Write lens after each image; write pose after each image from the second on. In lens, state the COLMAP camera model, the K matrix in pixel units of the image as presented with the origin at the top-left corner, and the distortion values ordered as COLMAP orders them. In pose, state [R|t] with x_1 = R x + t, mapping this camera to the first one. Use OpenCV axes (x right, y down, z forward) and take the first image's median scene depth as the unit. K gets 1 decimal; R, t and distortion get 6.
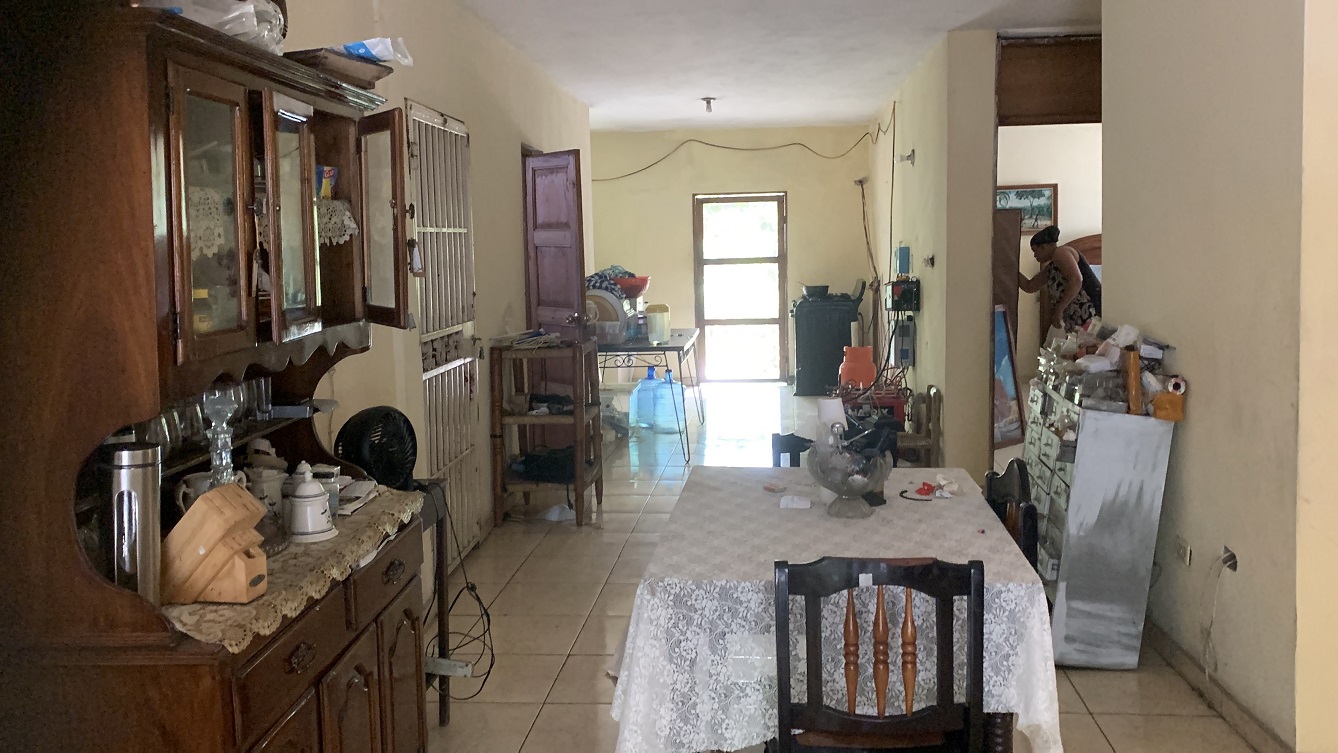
lens RADIAL K [[1256.3, 0, 663.4], [0, 1256.3, 368.7], [0, 0, 1]] dist [0.111934, -0.170054]
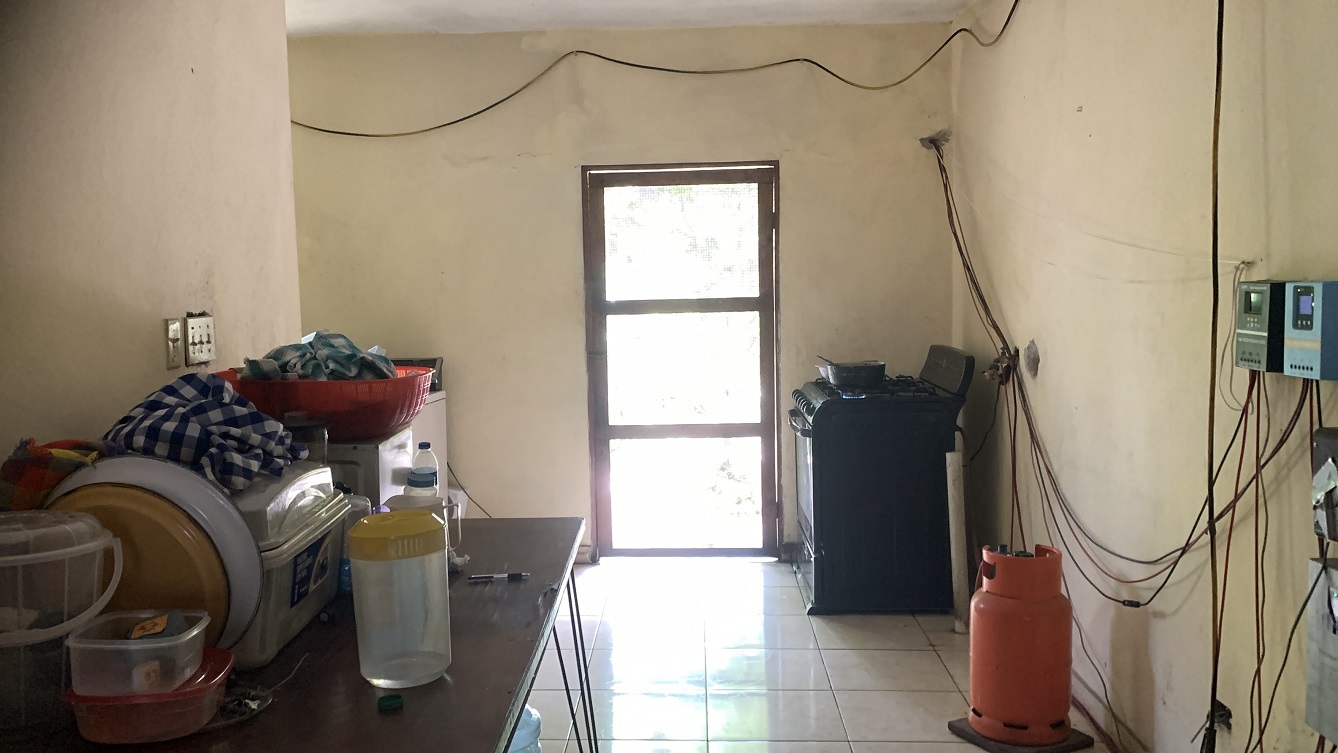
lens RADIAL K [[1256.3, 0, 668.0], [0, 1256.3, 379.9], [0, 0, 1]] dist [0.111934, -0.170054]
pose [[0.996577, -0.005351, 0.082499, 0.016067], [0.007324, 0.999694, -0.023636, -0.046809], [-0.082348, 0.024160, 0.996311, 0.527546]]
